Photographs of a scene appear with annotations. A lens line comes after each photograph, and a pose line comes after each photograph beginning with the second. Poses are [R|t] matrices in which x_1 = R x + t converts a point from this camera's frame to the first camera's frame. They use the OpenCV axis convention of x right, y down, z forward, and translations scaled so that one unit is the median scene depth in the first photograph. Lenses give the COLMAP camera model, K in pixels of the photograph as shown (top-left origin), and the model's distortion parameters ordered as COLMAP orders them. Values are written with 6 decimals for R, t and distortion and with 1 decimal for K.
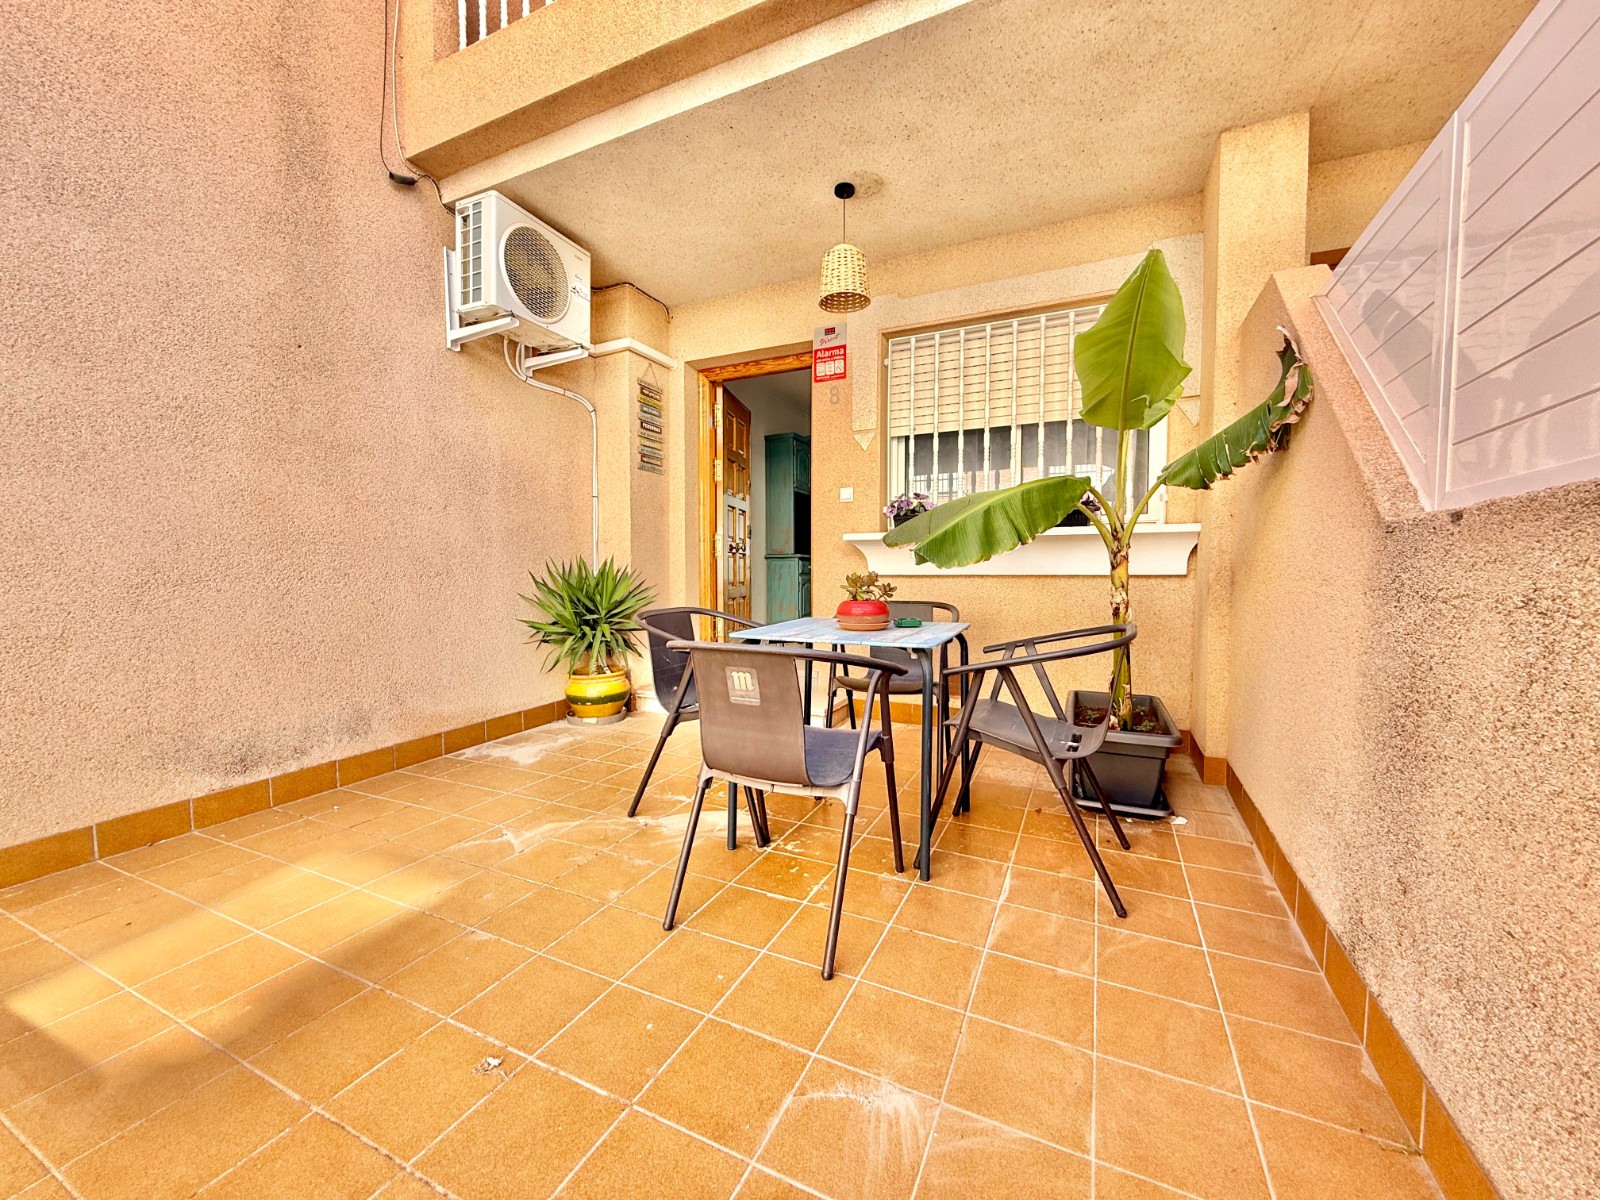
lens RADIAL K [[637.0, 0, 793.4], [0, 637.0, 597.8], [0, 0, 1]] dist [-0.000996, 0.000249]
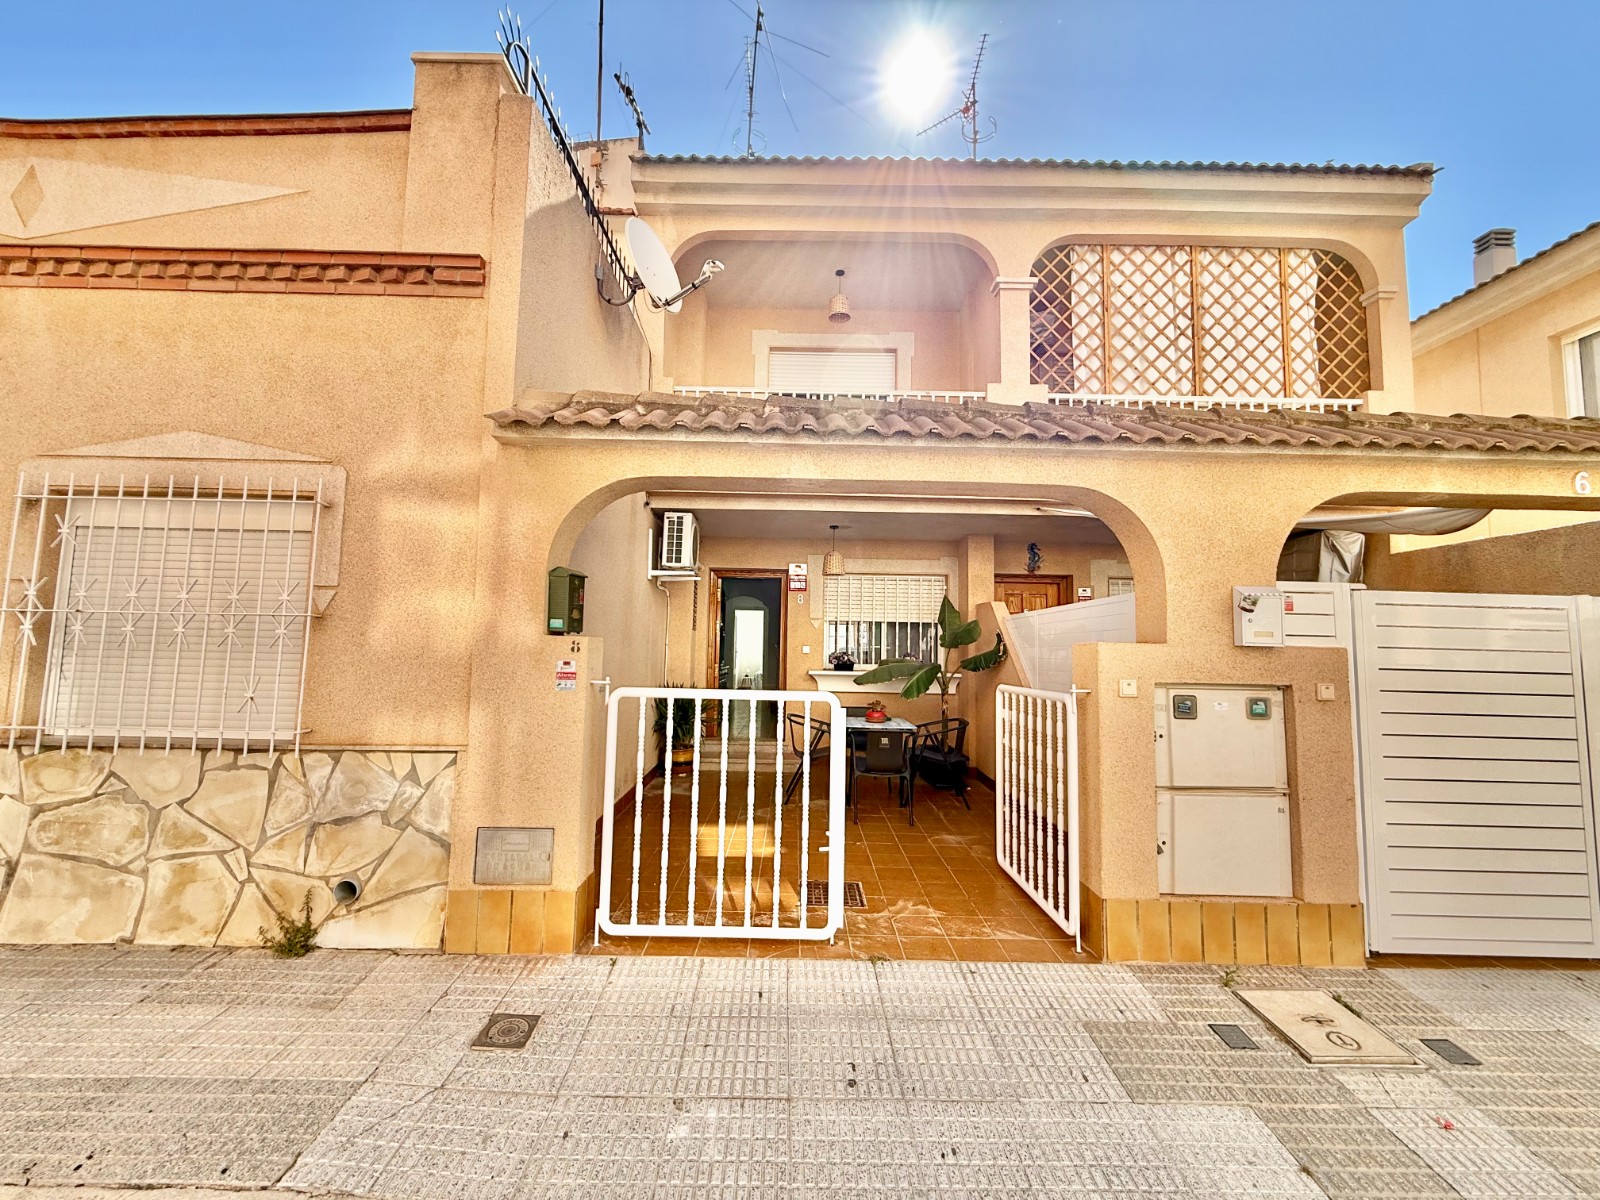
lens RADIAL K [[637.0, 0, 793.4], [0, 637.0, 597.8], [0, 0, 1]] dist [-0.000996, 0.000249]
pose [[0.904338, 0.053966, 0.423391, -1.226822], [-0.001572, 0.992389, -0.123132, -0.125325], [-0.426814, 0.110687, 0.897540, -1.181245]]
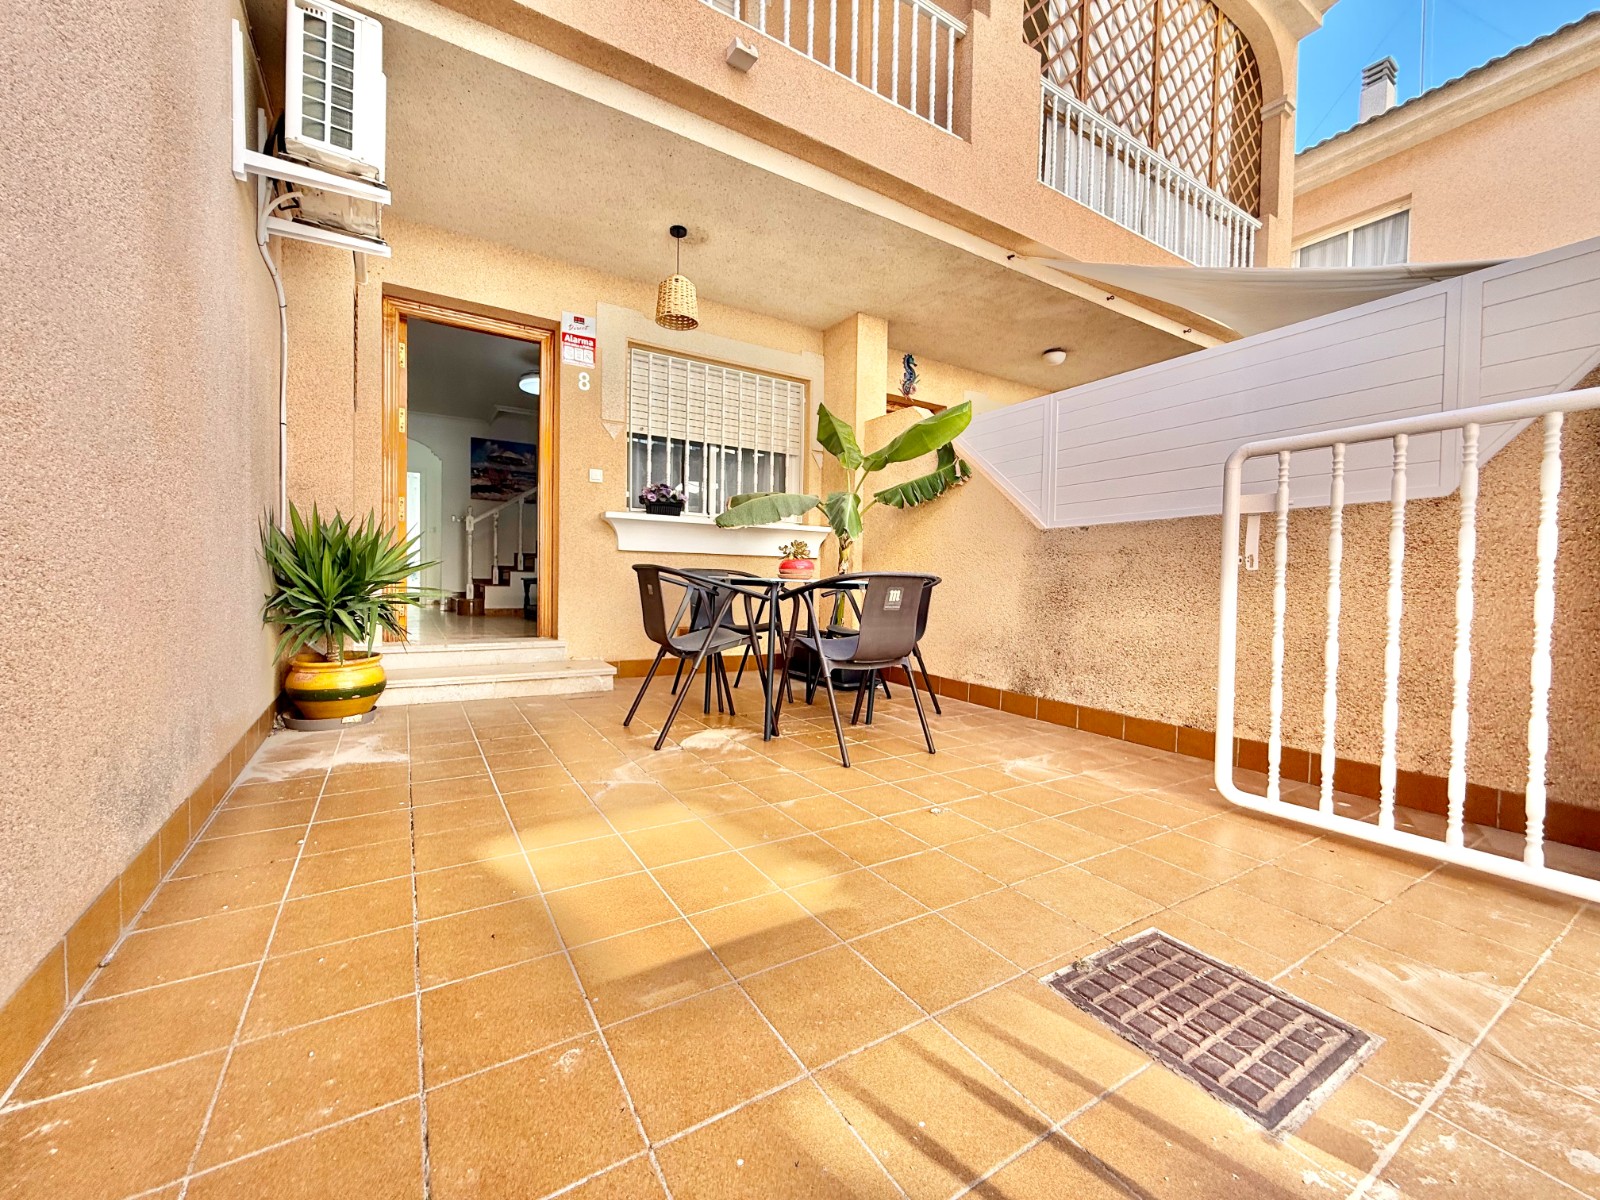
lens RADIAL K [[637.0, 0, 793.4], [0, 637.0, 597.8], [0, 0, 1]] dist [-0.000996, 0.000249]
pose [[0.538954, -0.010352, 0.842272, -1.012814], [0.017181, 0.999852, 0.001295, 0.080067], [-0.842160, 0.013773, 0.539052, 0.198237]]
